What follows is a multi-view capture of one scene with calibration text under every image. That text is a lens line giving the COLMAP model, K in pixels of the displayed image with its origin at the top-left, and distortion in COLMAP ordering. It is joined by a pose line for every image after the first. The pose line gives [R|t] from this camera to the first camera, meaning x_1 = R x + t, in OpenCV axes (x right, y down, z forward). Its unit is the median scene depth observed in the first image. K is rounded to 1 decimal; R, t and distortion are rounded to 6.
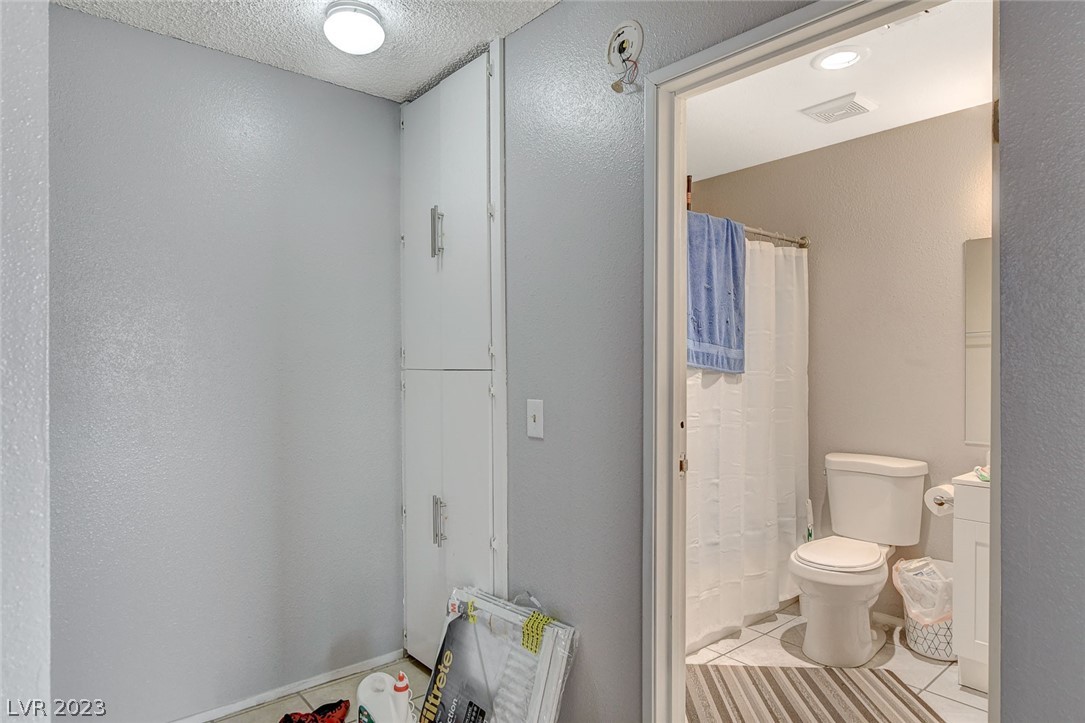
lens RADIAL K [[664.9, 0, 543.1], [0, 664.9, 366.4], [0, 0, 1]] dist [-0.003511, 0.009344]
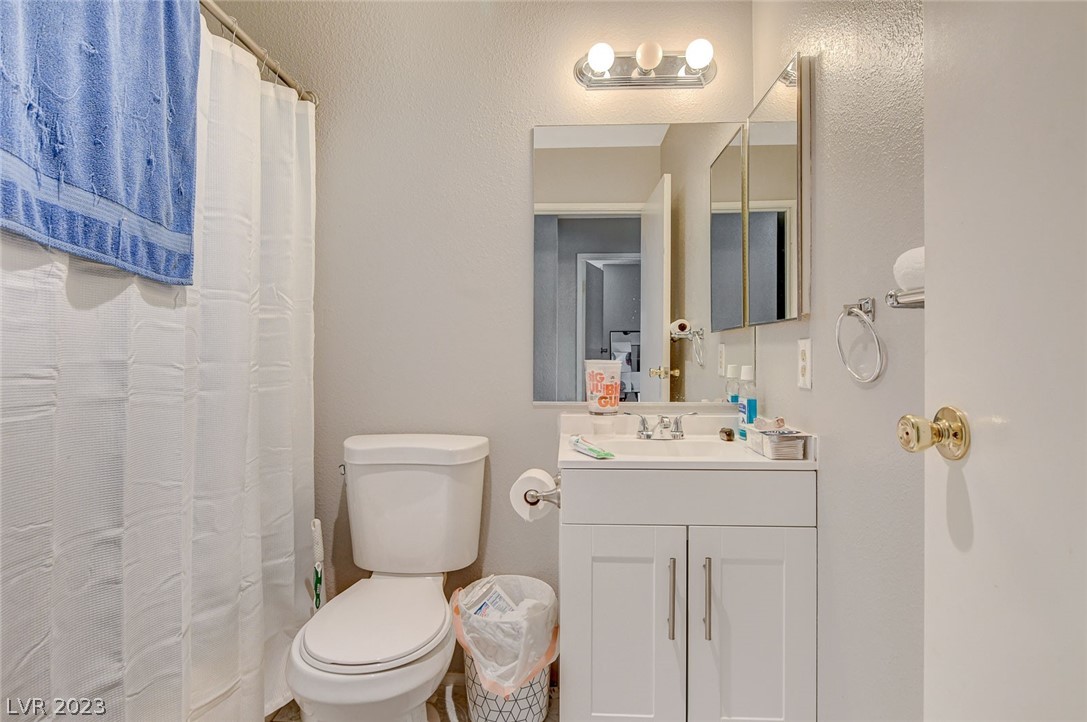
lens RADIAL K [[579.6, 0, 539.6], [0, 579.6, 343.0], [0, 0, 1]] dist [-0.015639, 0.001801]
pose [[0.694255, 0.014529, 0.719582, 0.184389], [0.003266, 0.999722, -0.023336, 0.061998], [-0.719721, 0.018552, 0.694015, 0.553373]]
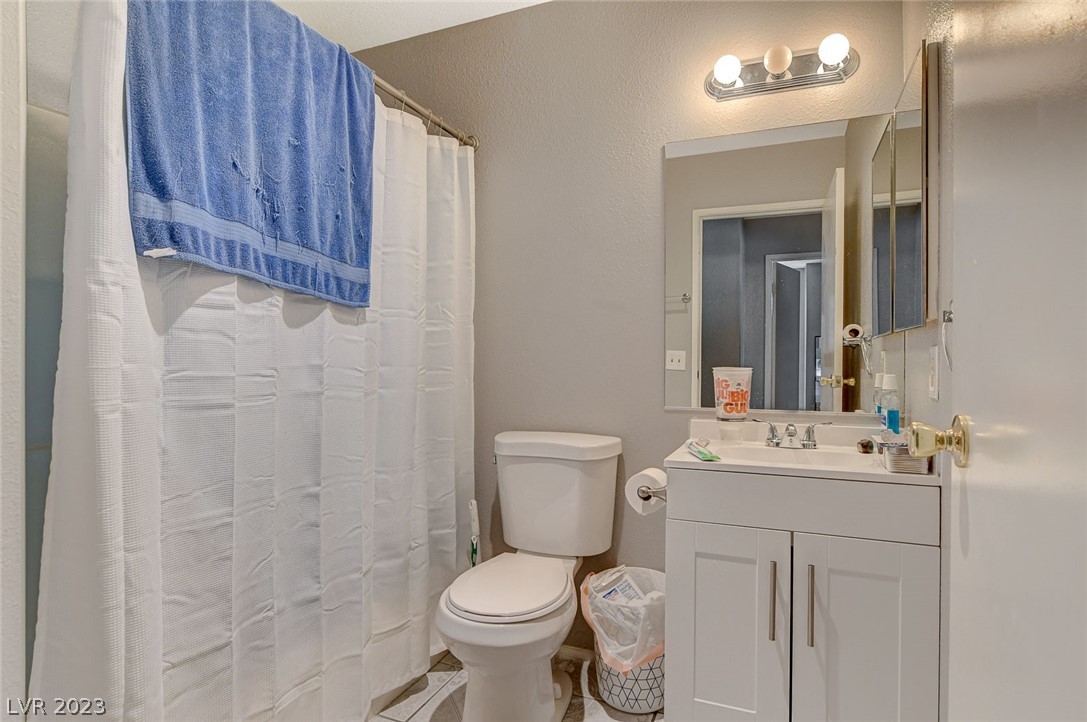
lens RADIAL K [[591.4, 0, 545.4], [0, 591.4, 354.7], [0, 0, 1]] dist [-0.021498, 0.001020]
pose [[0.895780, 0.008476, 0.444417, 0.211093], [-0.002160, 0.999889, -0.014716, 0.062116], [-0.444492, 0.012222, 0.895699, 0.452655]]
